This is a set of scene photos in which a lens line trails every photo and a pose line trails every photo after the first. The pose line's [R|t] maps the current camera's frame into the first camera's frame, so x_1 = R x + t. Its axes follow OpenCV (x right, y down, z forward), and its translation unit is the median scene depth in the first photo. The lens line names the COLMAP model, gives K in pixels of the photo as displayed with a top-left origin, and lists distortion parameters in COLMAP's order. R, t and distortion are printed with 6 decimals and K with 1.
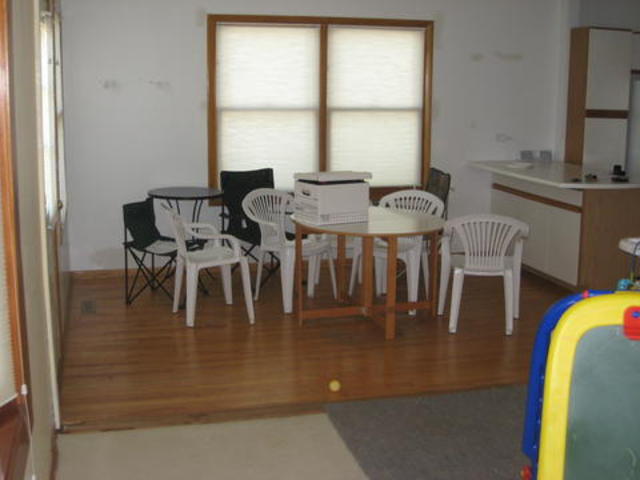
lens RADIAL K [[851.7, 0, 318.7], [0, 851.7, 243.3], [0, 0, 1]] dist [-0.129640, 0.000000]
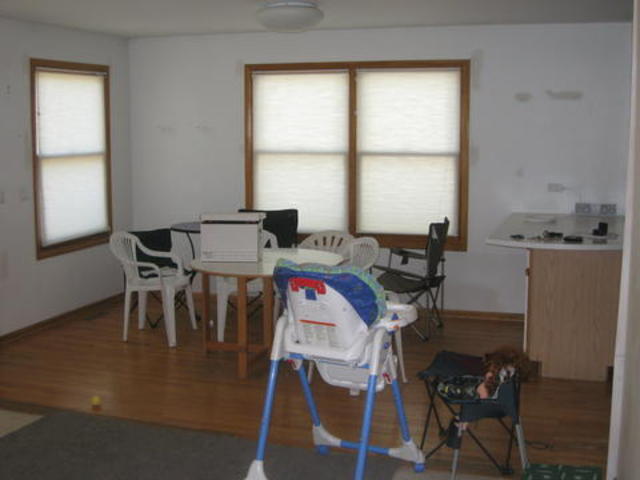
lens RADIAL K [[851.7, 0, 321.2], [0, 851.7, 234.0], [0, 0, 1]] dist [-0.129640, 0.000000]
pose [[0.850284, 0.058310, -0.523084, 0.531787], [-0.091820, 0.995037, -0.038336, -0.023365], [0.518253, 0.080626, 0.851419, 0.146168]]
